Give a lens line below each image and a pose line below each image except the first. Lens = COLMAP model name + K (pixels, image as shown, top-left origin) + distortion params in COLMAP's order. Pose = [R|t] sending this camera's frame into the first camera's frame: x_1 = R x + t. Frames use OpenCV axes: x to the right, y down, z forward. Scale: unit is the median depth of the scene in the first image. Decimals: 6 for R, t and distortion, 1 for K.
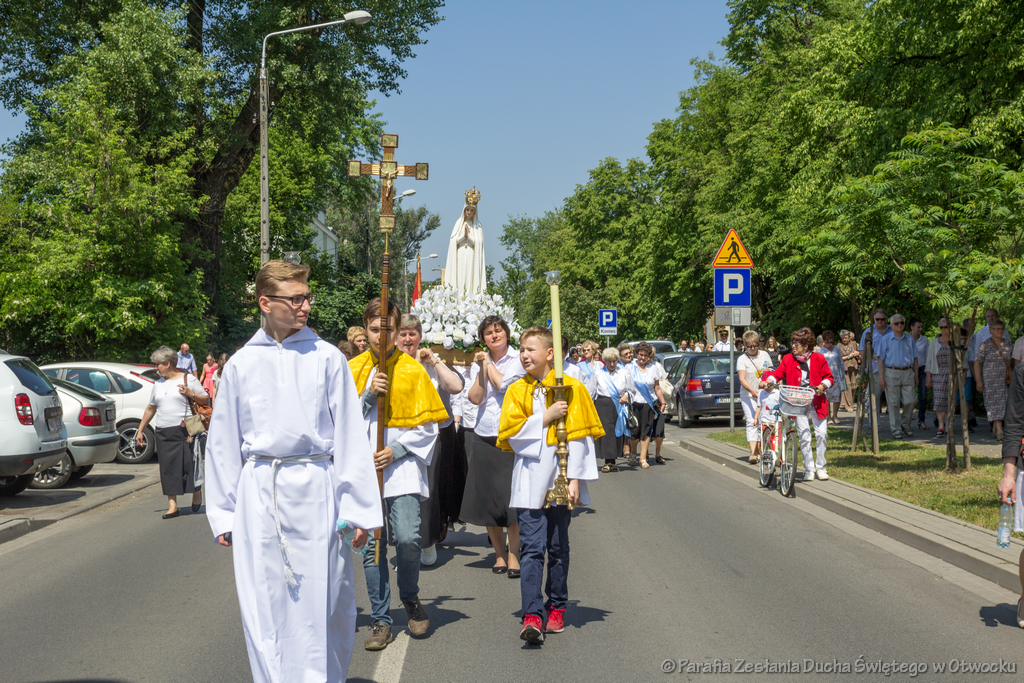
lens RADIAL K [[1399.9, 0, 511.7], [0, 1399.9, 346.2], [0, 0, 1]] dist [-0.034997, 0.000000]
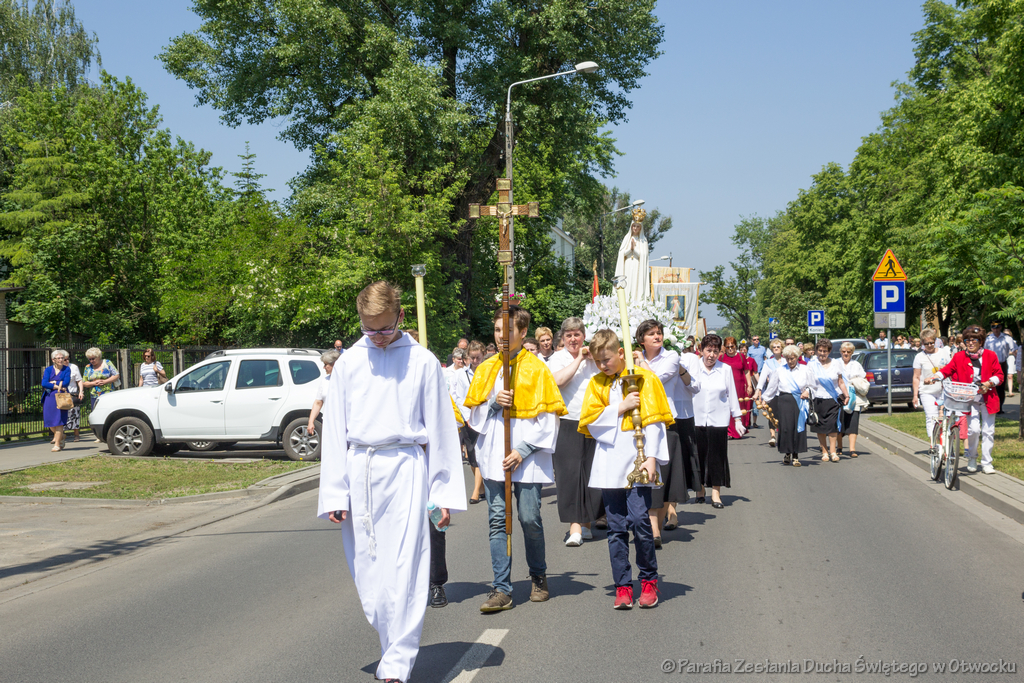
lens RADIAL K [[1411.0, 0, 534.3], [0, 1411.0, 347.2], [0, 0, 1]] dist [-0.025553, 0.000000]
pose [[0.988140, -0.002898, -0.153528, 0.021459], [0.003436, 0.999989, 0.003241, -0.001615], [0.153517, -0.003730, 0.988139, -0.142678]]
